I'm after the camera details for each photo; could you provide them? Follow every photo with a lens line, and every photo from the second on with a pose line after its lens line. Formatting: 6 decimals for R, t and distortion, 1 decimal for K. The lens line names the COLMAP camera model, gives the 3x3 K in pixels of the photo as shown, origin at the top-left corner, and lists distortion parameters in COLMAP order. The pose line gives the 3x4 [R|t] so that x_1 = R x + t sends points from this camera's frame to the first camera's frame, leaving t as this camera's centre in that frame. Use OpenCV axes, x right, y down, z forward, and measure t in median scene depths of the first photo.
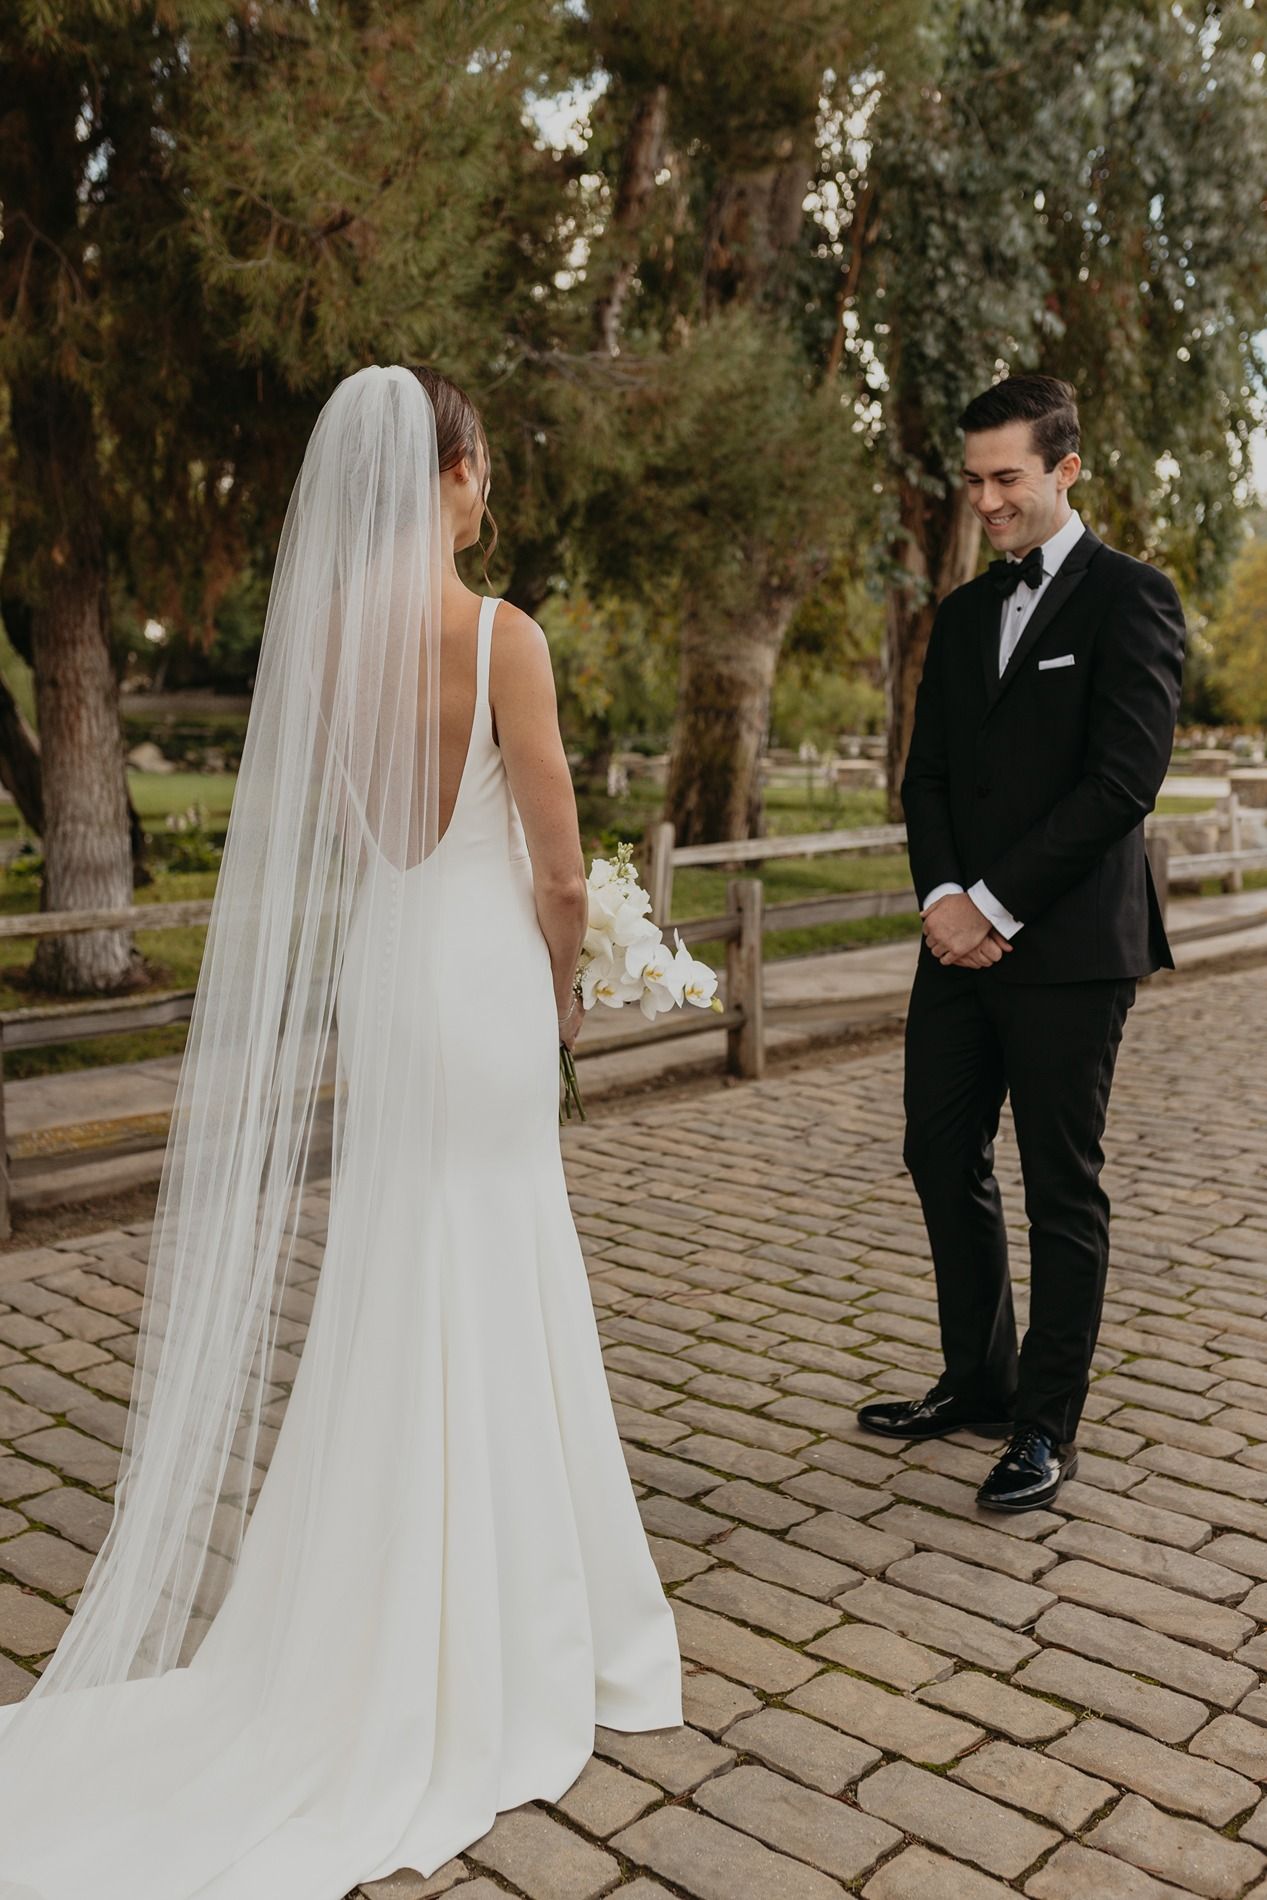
lens RADIAL K [[1838.7, 0, 633.5], [0, 1838.7, 950.0], [0, 0, 1]] dist [0.000265, 0.001384]
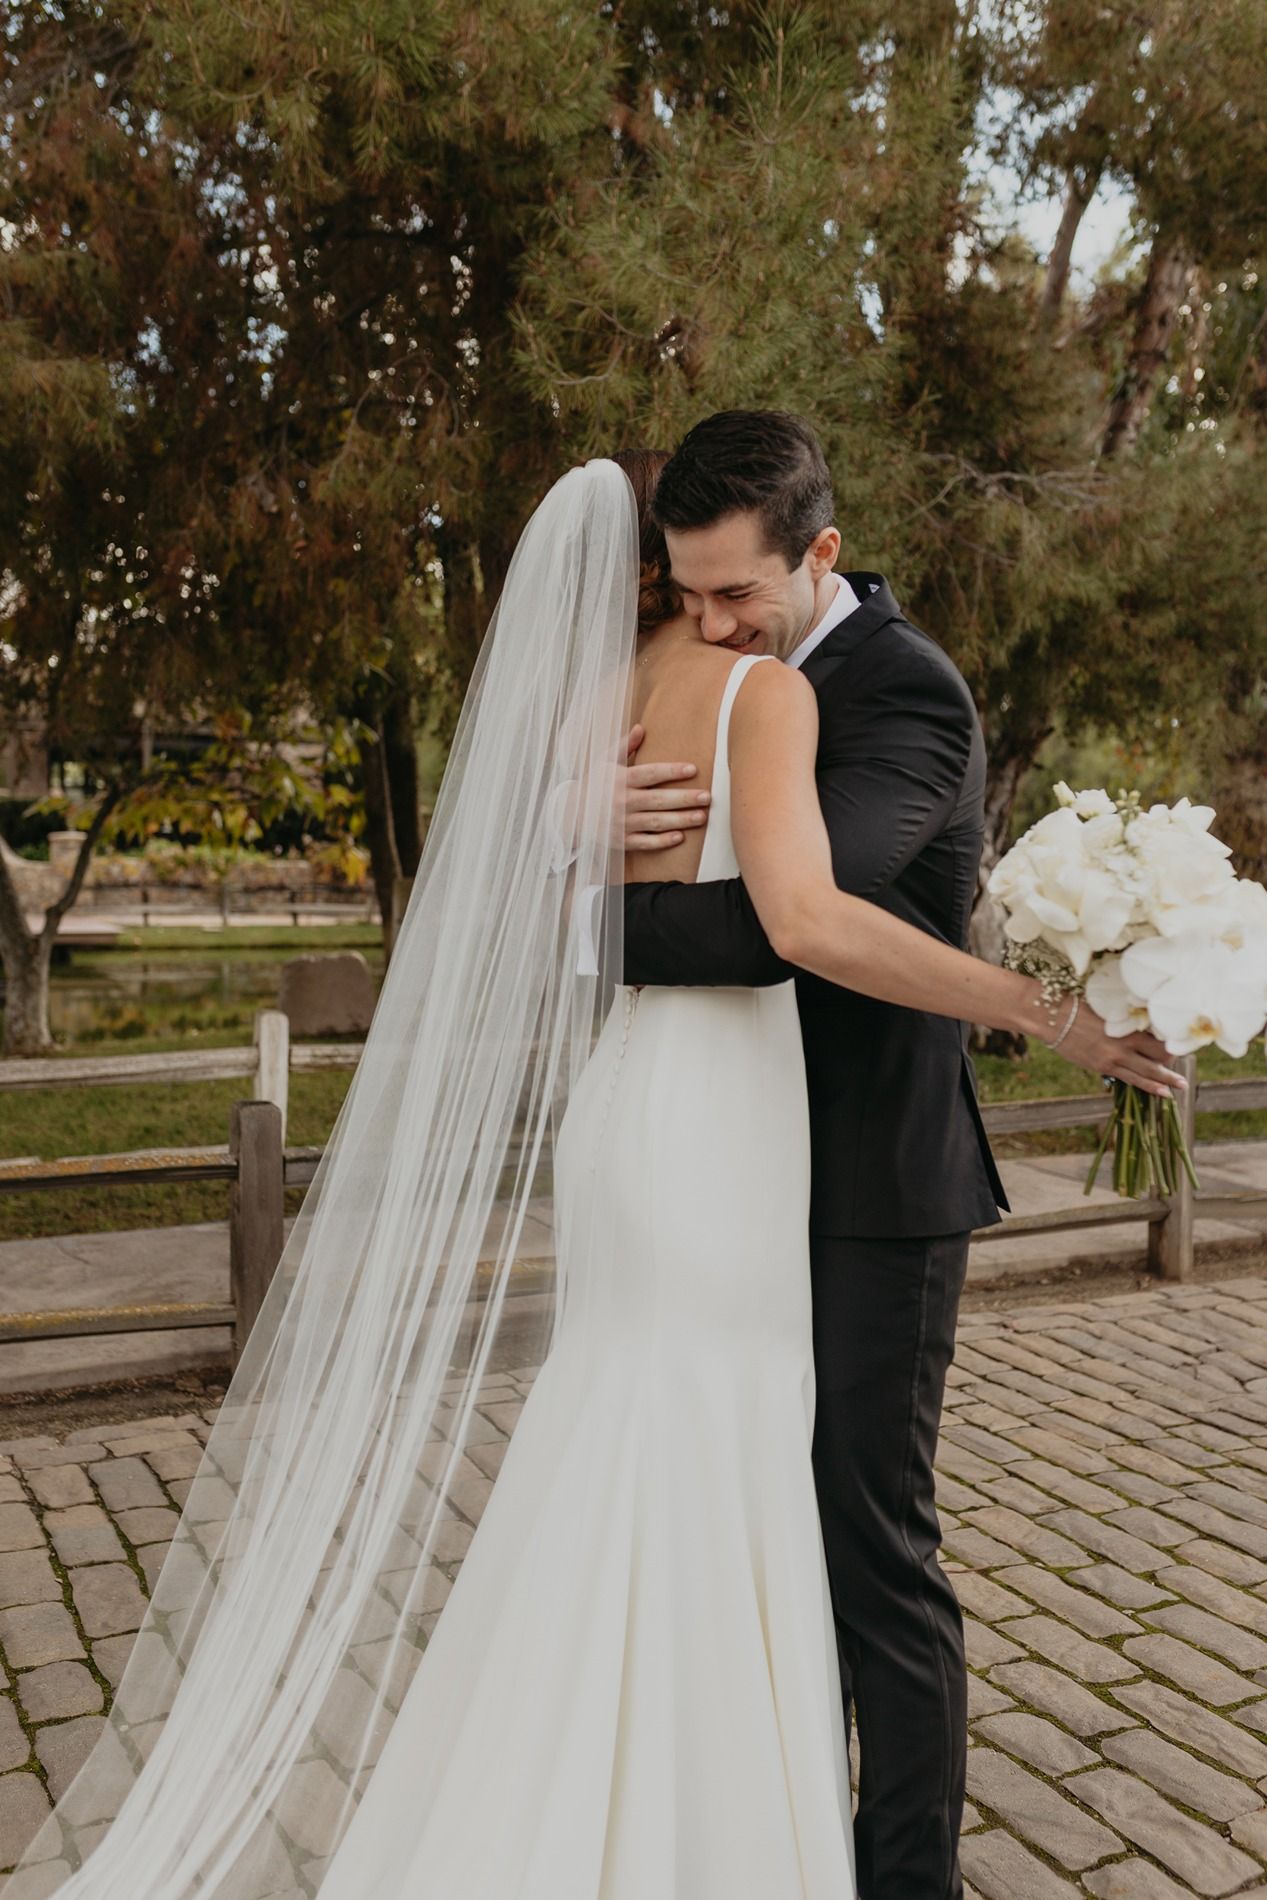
lens RADIAL K [[1783.3, 0, 633.5], [0, 1783.3, 950.0], [0, 0, 1]] dist [0.004201, 0.003138]
pose [[0.946510, 0.044920, -0.319533, 0.124855], [-0.067595, 0.995893, -0.060227, -0.025682], [0.315515, 0.078605, 0.945659, 0.160394]]
